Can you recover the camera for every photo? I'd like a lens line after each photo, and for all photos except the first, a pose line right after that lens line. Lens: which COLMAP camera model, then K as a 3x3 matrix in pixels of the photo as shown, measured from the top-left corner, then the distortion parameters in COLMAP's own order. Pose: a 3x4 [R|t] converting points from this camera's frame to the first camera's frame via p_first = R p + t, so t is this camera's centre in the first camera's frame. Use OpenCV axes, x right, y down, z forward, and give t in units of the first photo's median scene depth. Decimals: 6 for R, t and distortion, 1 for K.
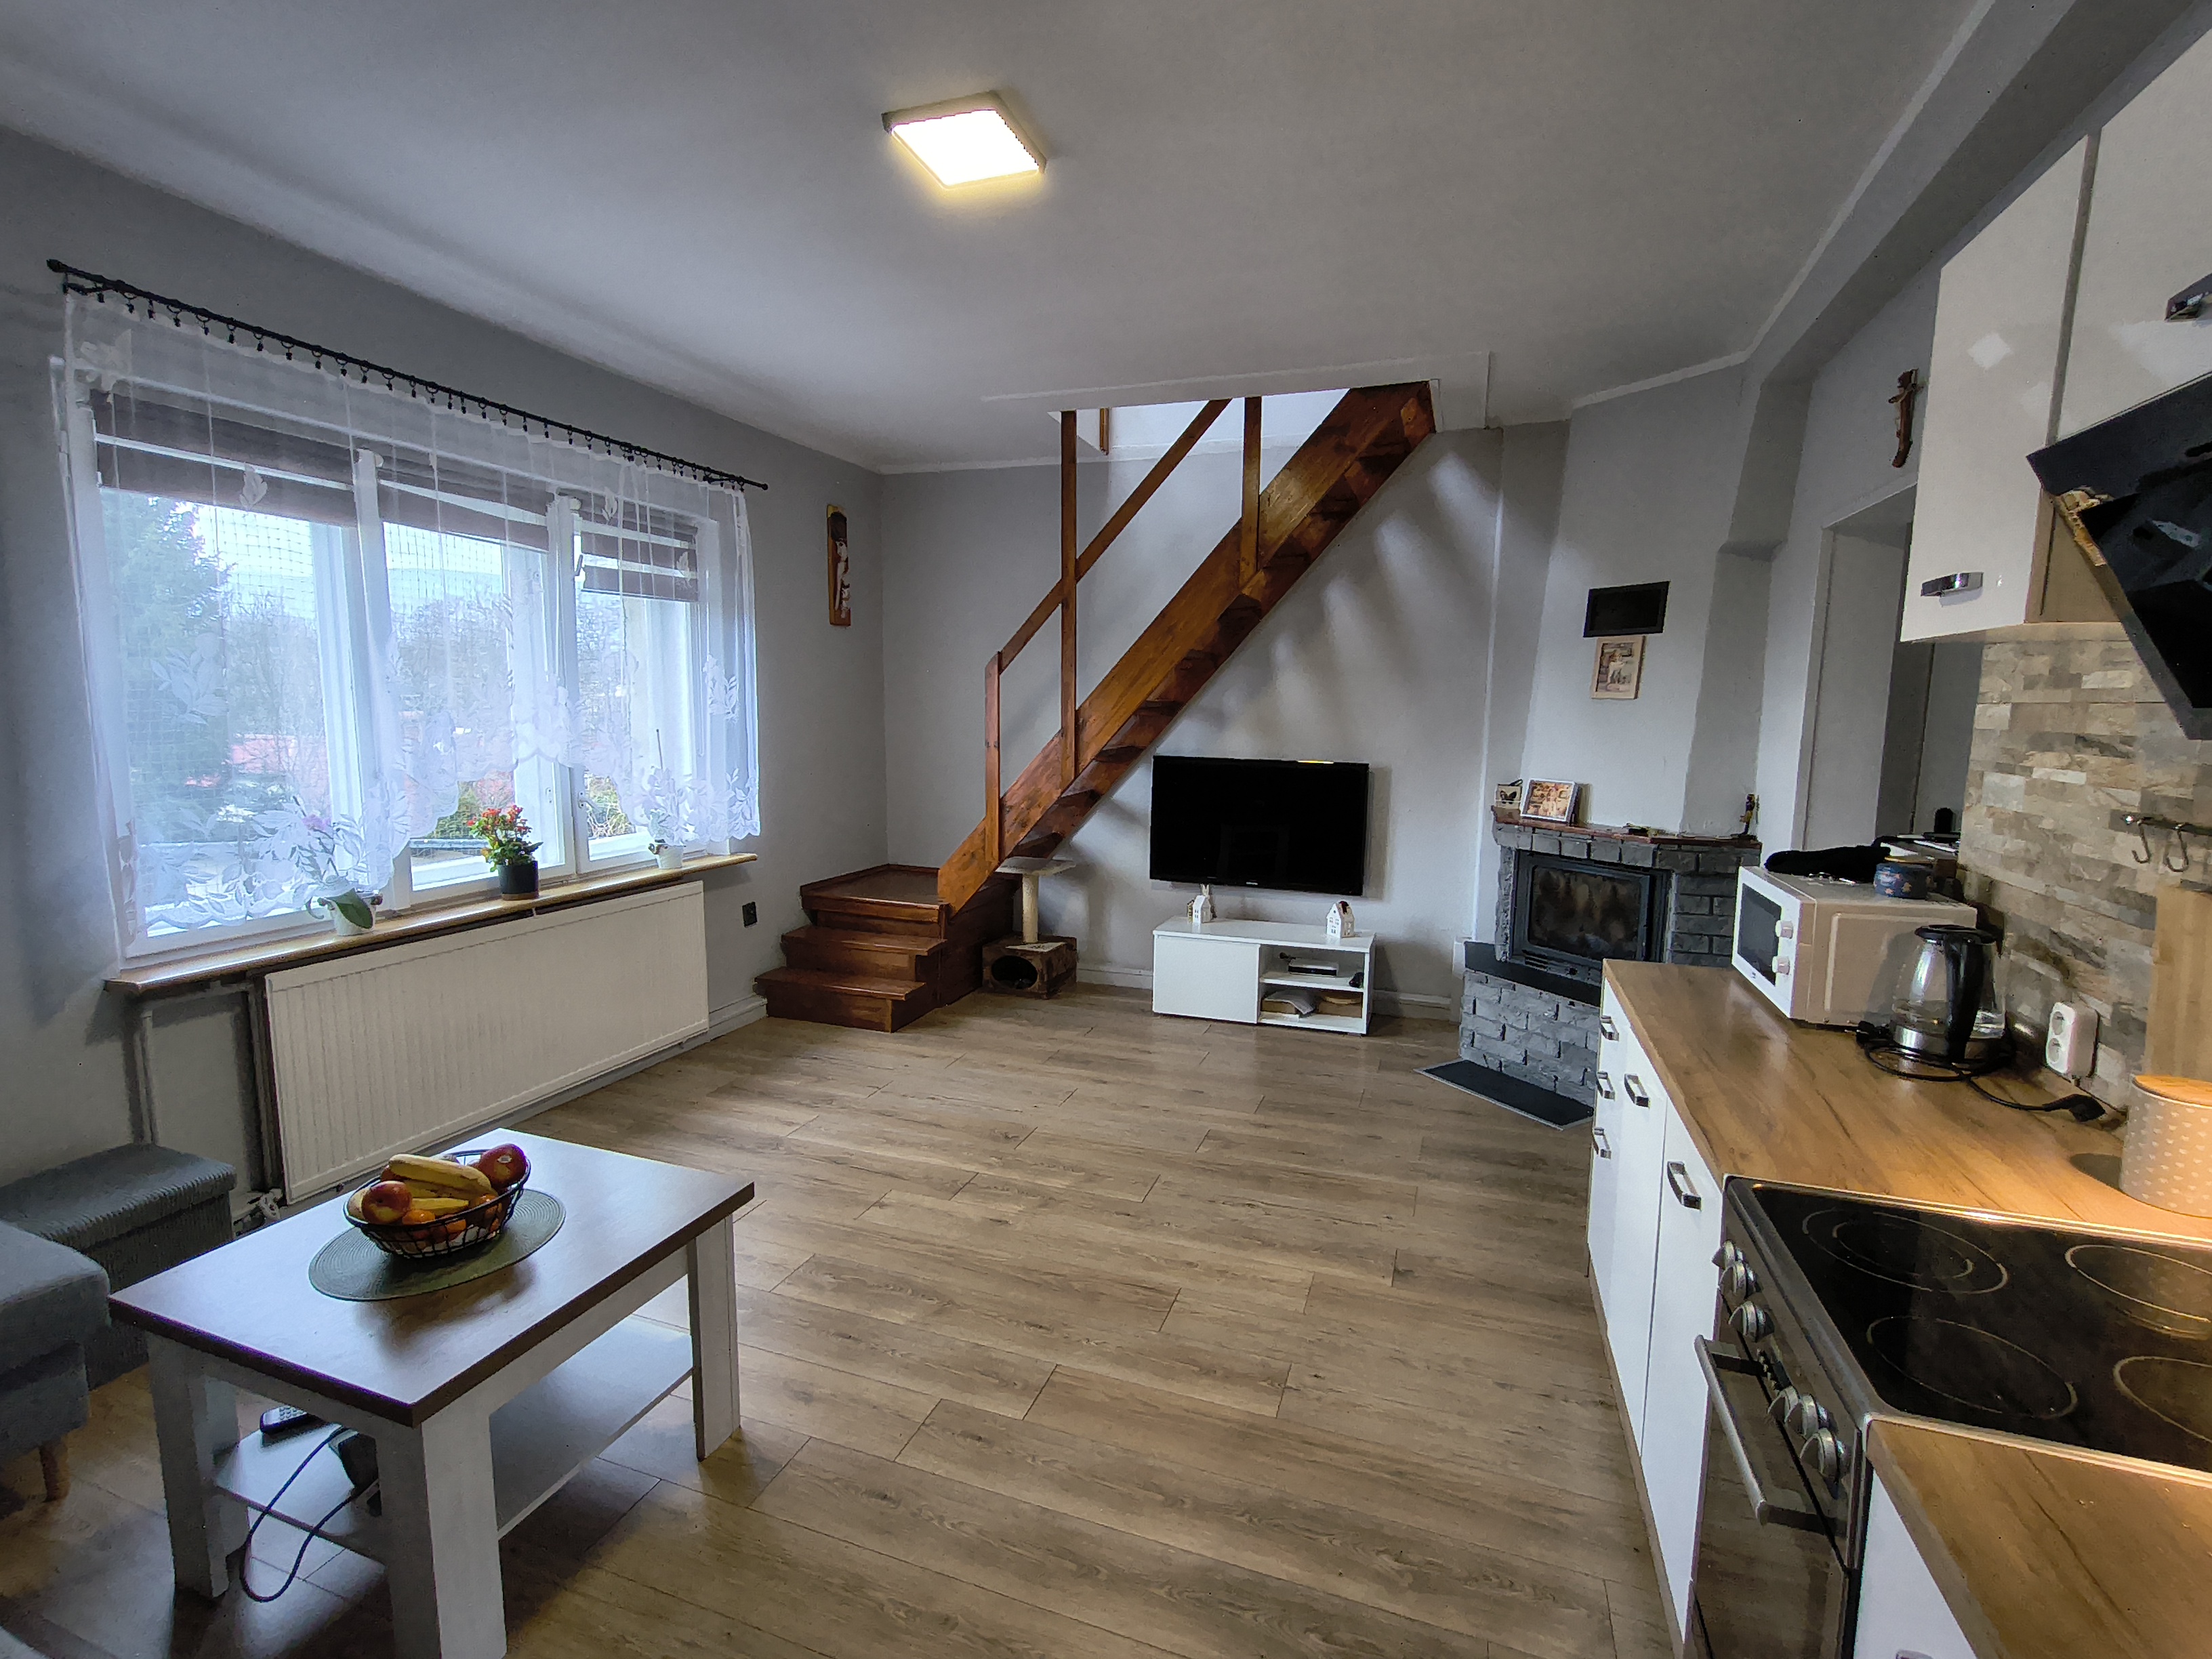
lens RADIAL K [[1009.4, 0, 1119.7], [0, 1009.4, 805.3], [0, 0, 1]] dist [0.000125, -0.000268]
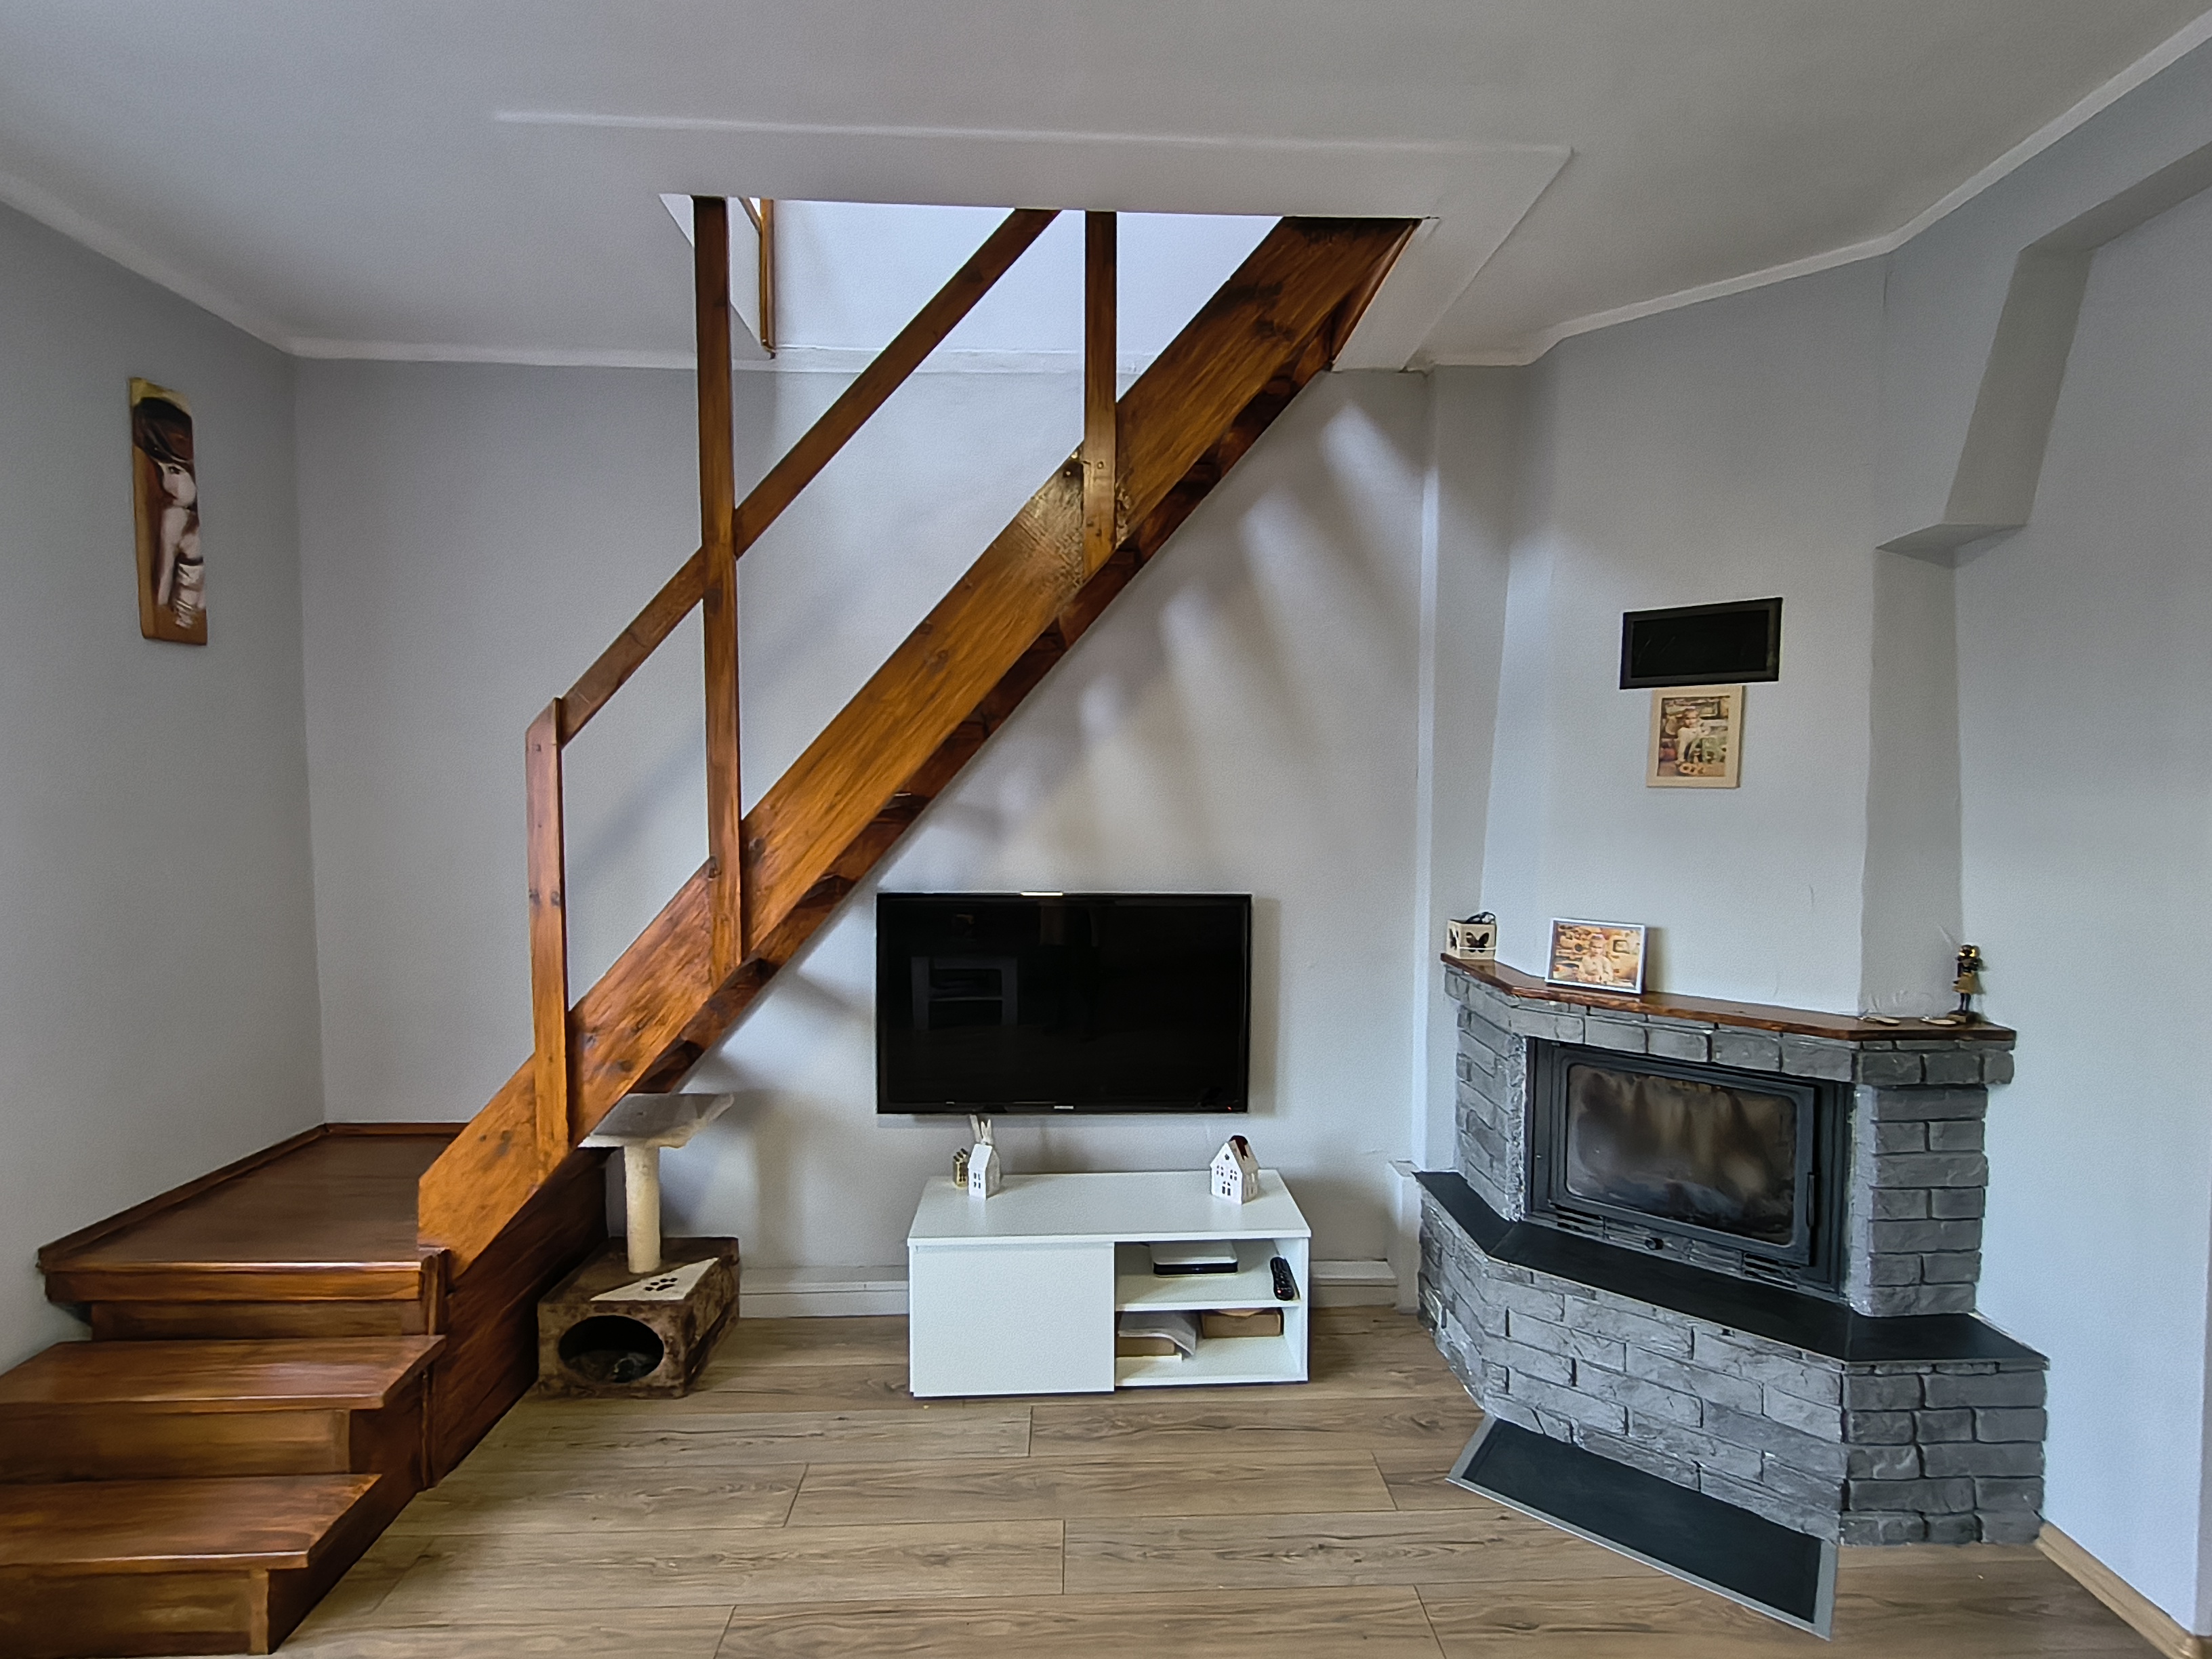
lens RADIAL K [[1009.4, 0, 1117.9], [0, 1009.4, 829.8], [0, 0, 1]] dist [0.000125, -0.000268]
pose [[0.931308, -0.028093, 0.363147, -0.048032], [0.046002, 0.998109, -0.040760, -0.058498], [-0.361315, 0.054666, 0.930840, 0.457732]]
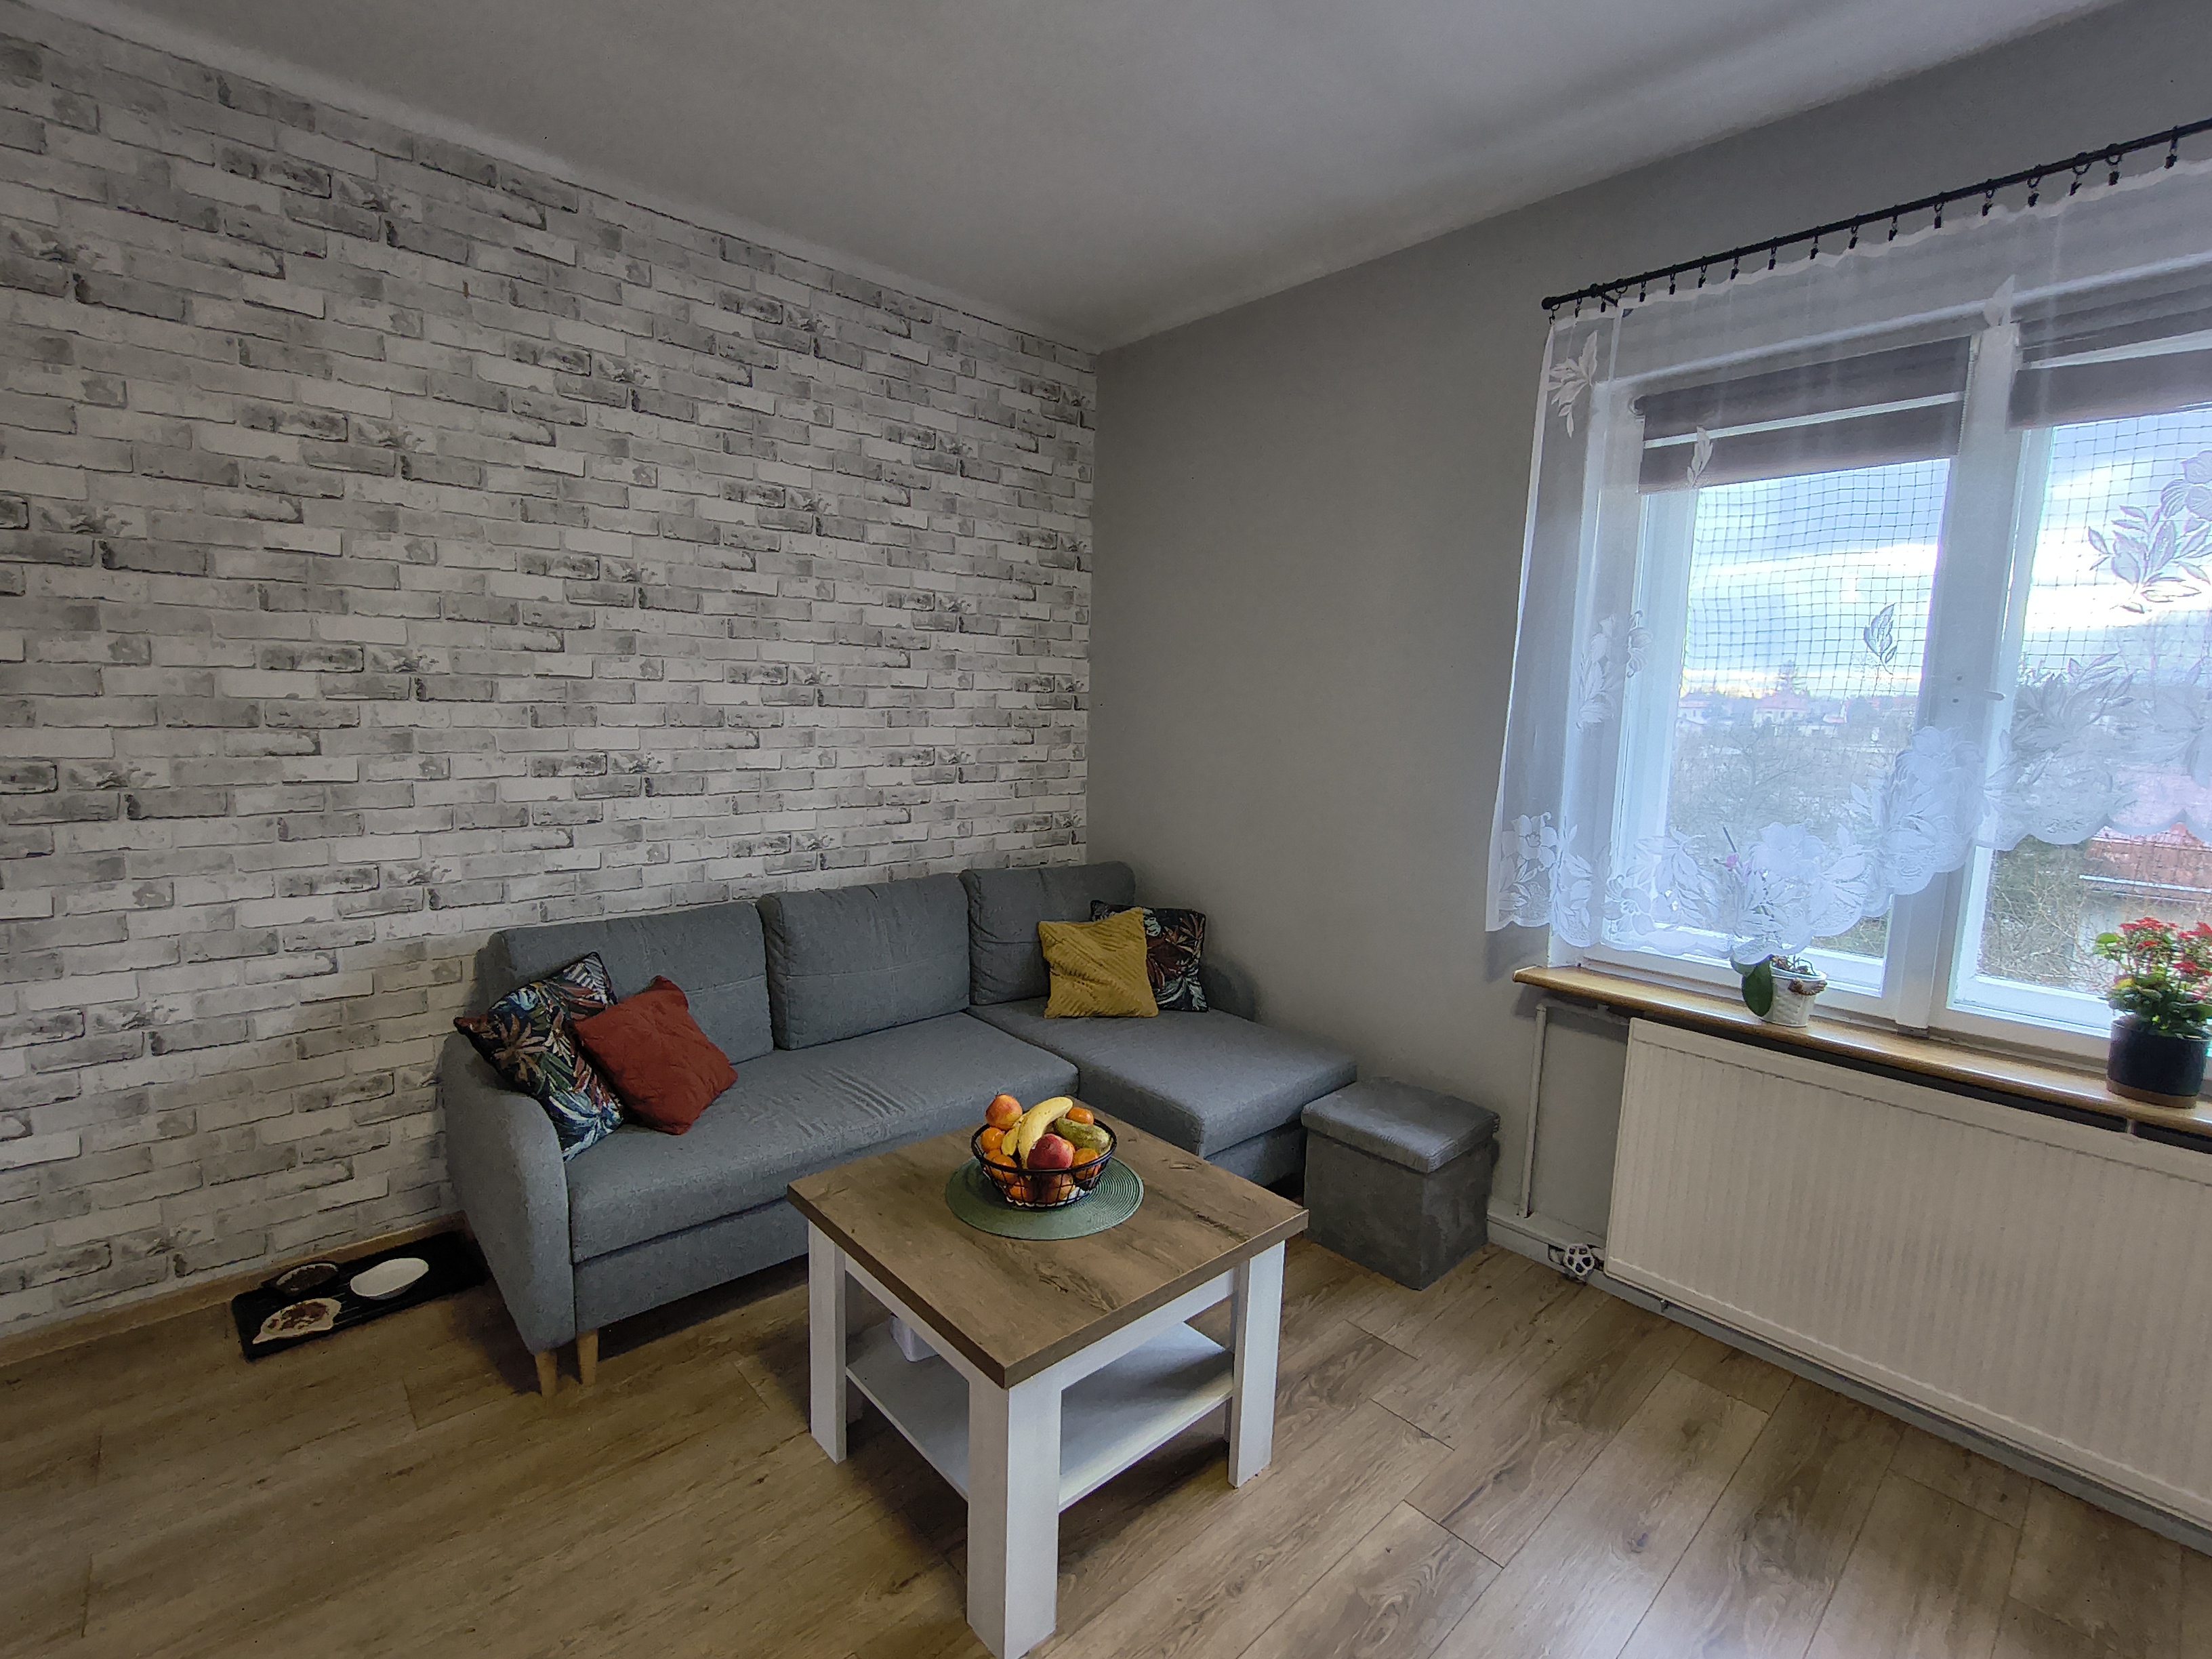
lens RADIAL K [[1009.4, 0, 1102.4], [0, 1009.4, 832.7], [0, 0, 1]] dist [0.000125, -0.000268]
pose [[-0.481674, 0.090646, -0.871650, 0.815863], [-0.116468, 0.979192, 0.166190, -0.490641], [0.868577, 0.181569, -0.461094, 5.676475]]
